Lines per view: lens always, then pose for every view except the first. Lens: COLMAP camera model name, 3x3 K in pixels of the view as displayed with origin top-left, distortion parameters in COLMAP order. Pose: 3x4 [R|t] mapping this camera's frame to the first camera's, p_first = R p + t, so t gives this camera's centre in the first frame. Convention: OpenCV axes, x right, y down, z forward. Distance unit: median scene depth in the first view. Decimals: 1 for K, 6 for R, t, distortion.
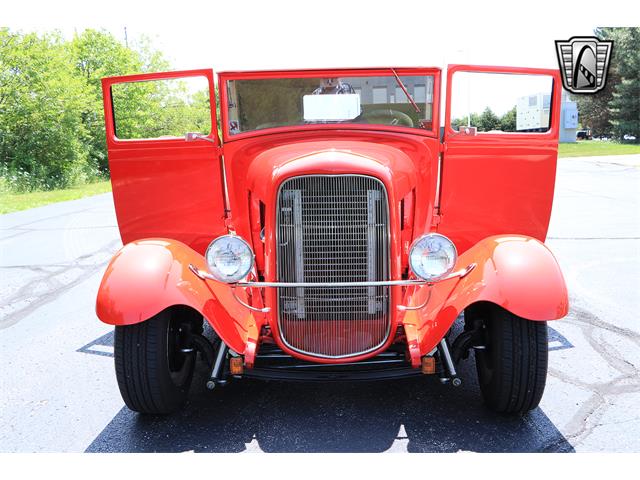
lens RADIAL K [[684.3, 0, 318.3], [0, 684.3, 246.4], [0, 0, 1]] dist [0.006899, 0.000000]
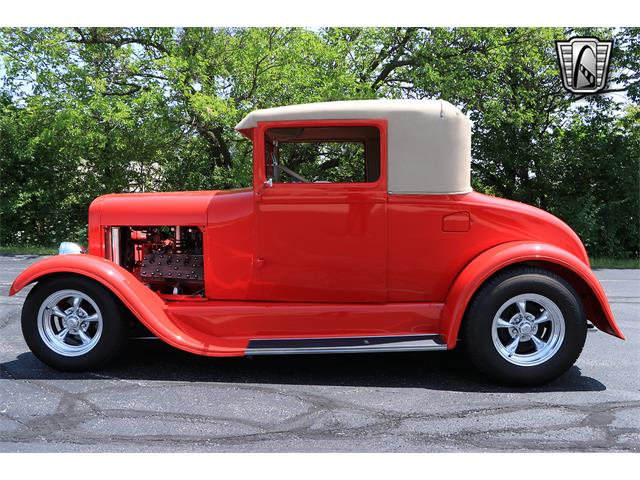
lens RADIAL K [[605.4, 0, 318.9], [0, 605.4, 236.9], [0, 0, 1]] dist [-0.054524, 0.000000]
pose [[0.024367, 0.093275, -0.995342, 1.591732], [-0.171898, 0.981200, 0.087741, -0.257498], [0.984813, 0.168959, 0.039943, 1.461138]]
